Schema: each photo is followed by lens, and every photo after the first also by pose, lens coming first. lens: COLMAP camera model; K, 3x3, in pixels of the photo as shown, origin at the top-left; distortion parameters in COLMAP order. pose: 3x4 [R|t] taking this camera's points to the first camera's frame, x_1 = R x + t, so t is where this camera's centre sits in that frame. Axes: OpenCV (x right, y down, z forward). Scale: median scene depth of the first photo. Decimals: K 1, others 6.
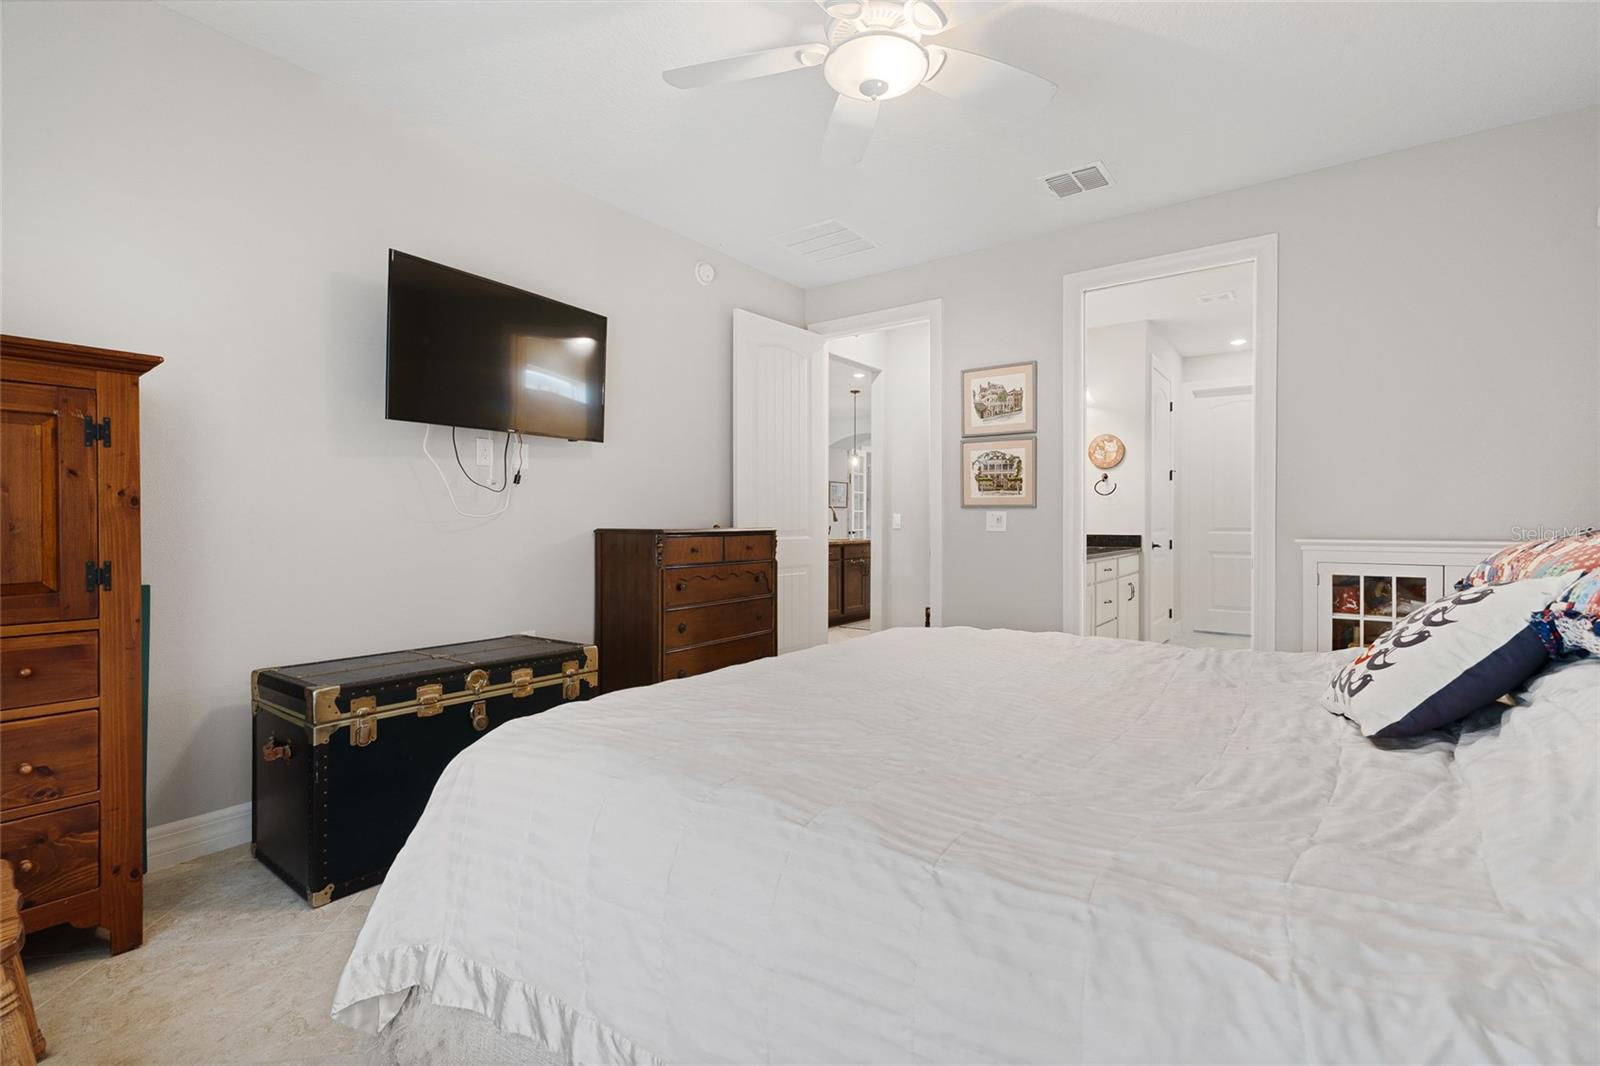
lens RADIAL K [[741.1, 0, 800.0], [0, 741.1, 526.7], [0, 0, 1]] dist [-0.009041, 0.002052]
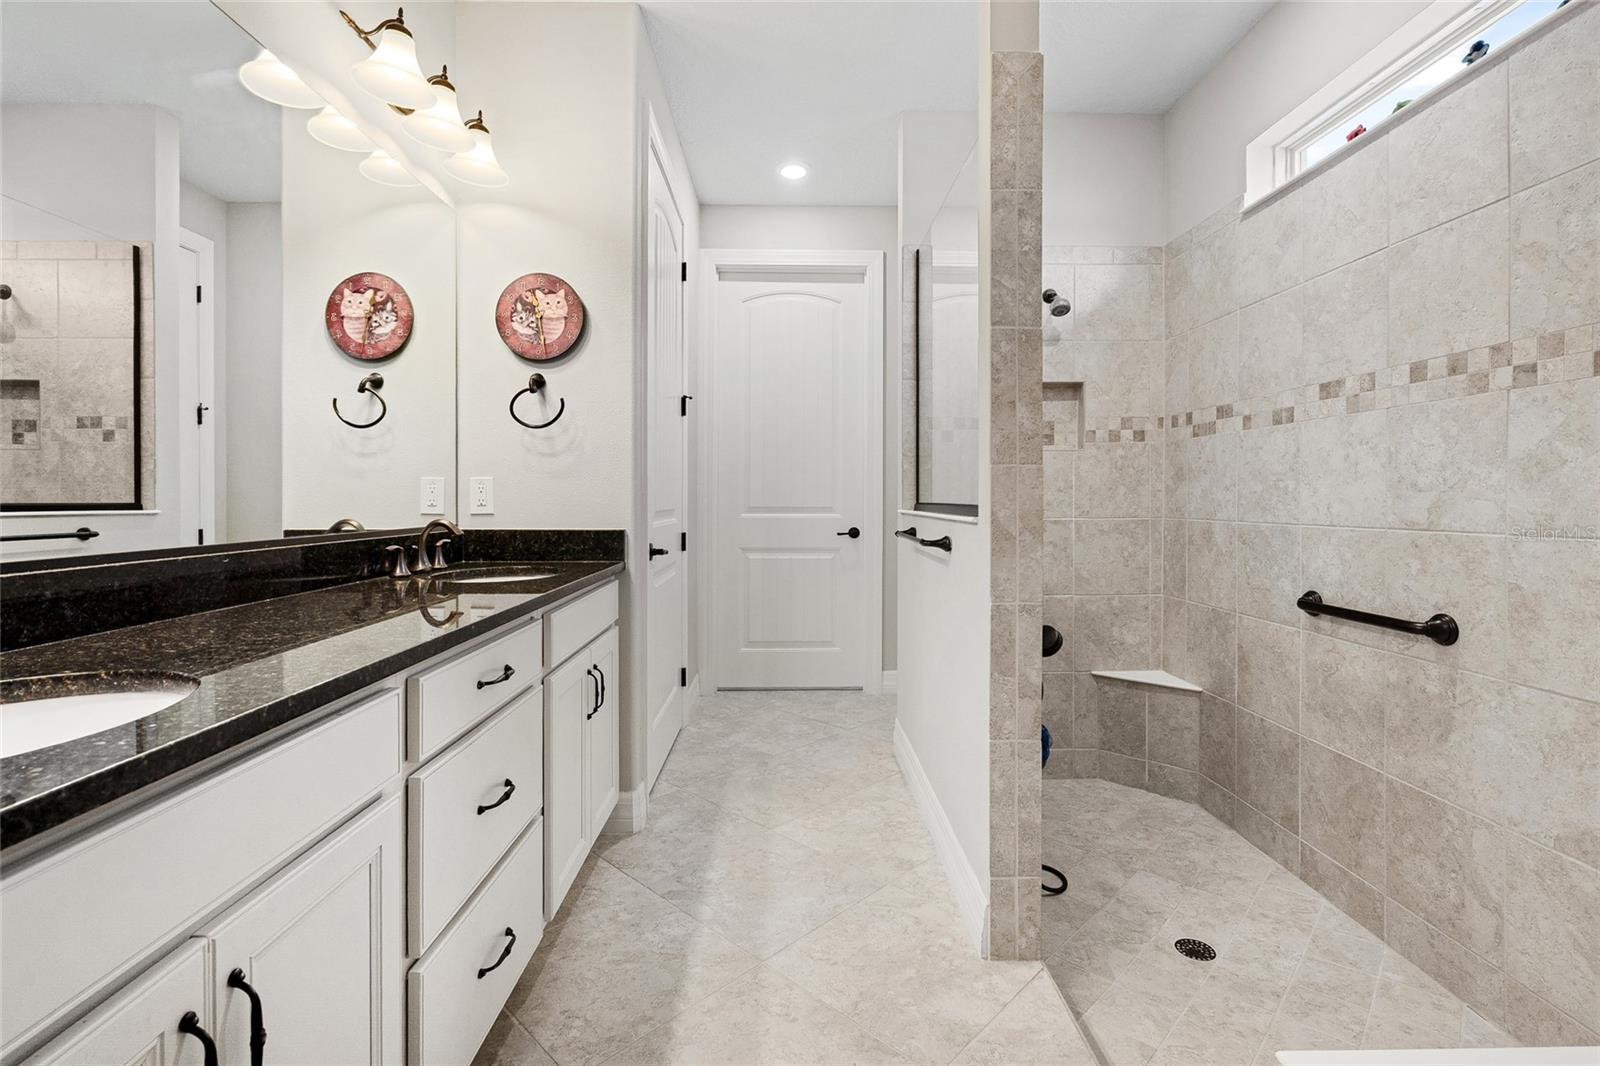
lens RADIAL K [[741.1, 0, 811.1], [0, 741.1, 495.5], [0, 0, 1]] dist [-0.009041, 0.002052]
pose [[0.787832, 0.000939, 0.615889, 0.285401], [0.002582, 0.999985, -0.004827, -0.005084], [-0.615884, 0.005393, 0.787818, 0.603029]]
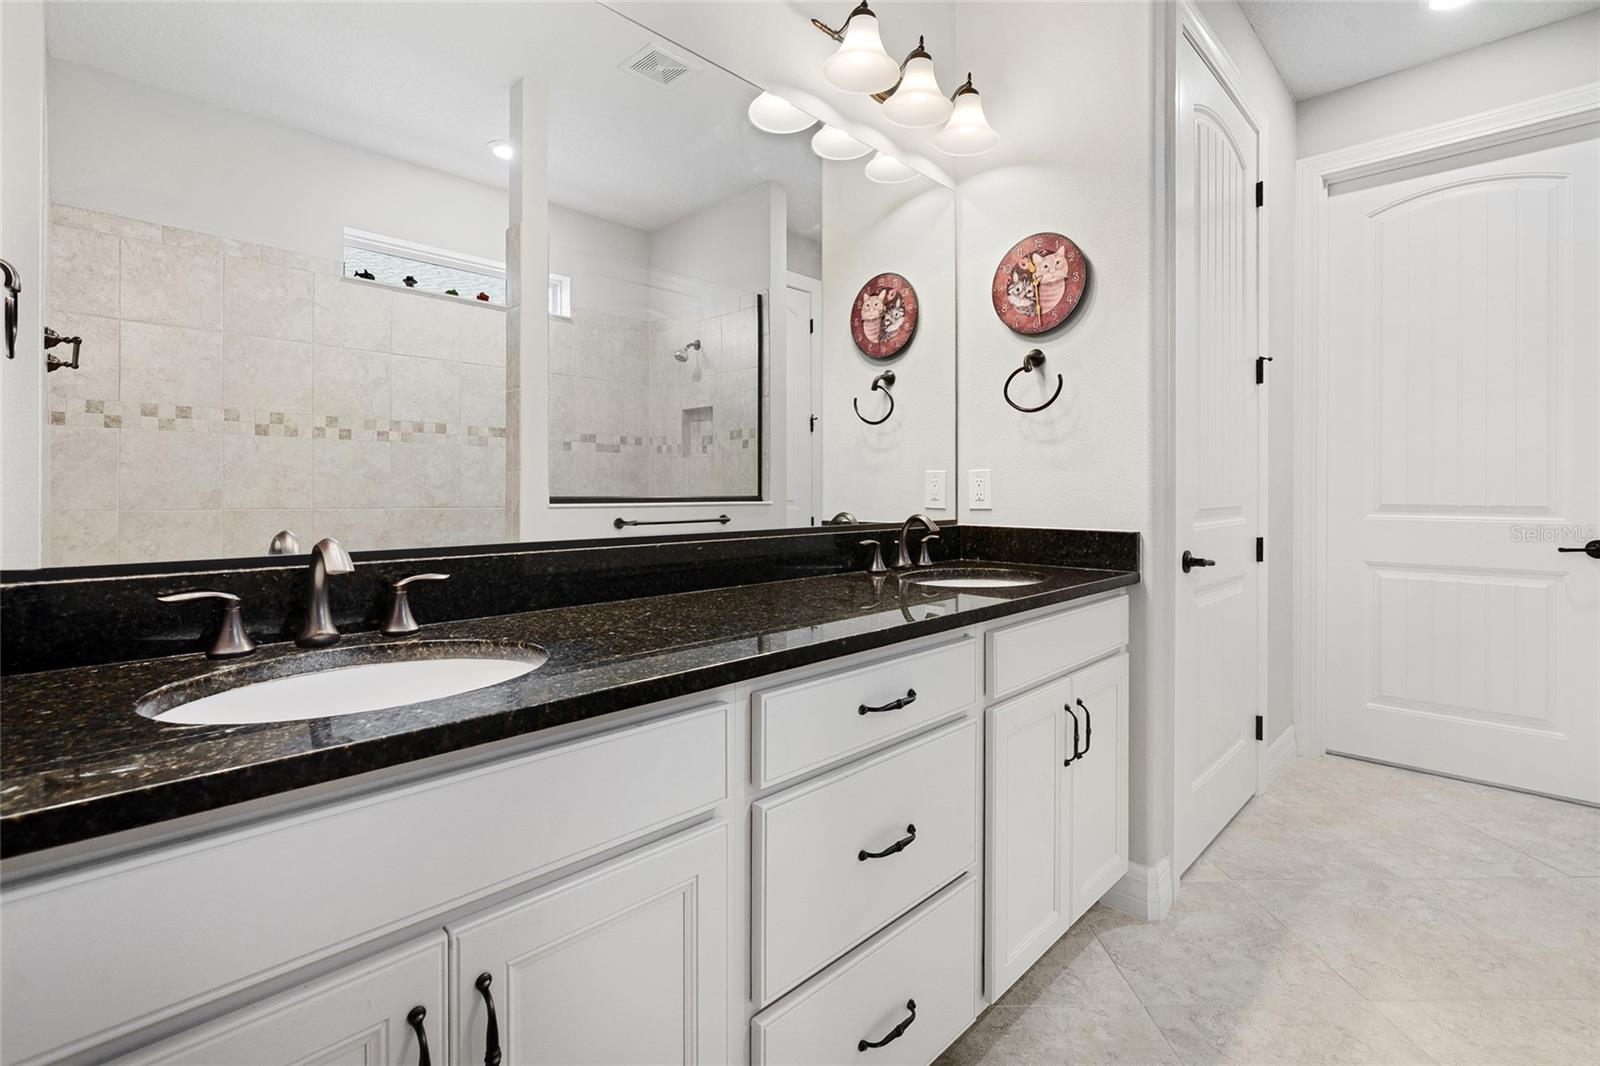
lens RADIAL K [[741.1, 0, 800.7], [0, 741.1, 490.7], [0, 0, 1]] dist [-0.009041, 0.002052]
pose [[0.990031, -0.001342, -0.140841, 0.353192], [0.000719, 0.999990, -0.004479, -0.005107], [0.140846, 0.004333, 0.990022, 0.646894]]
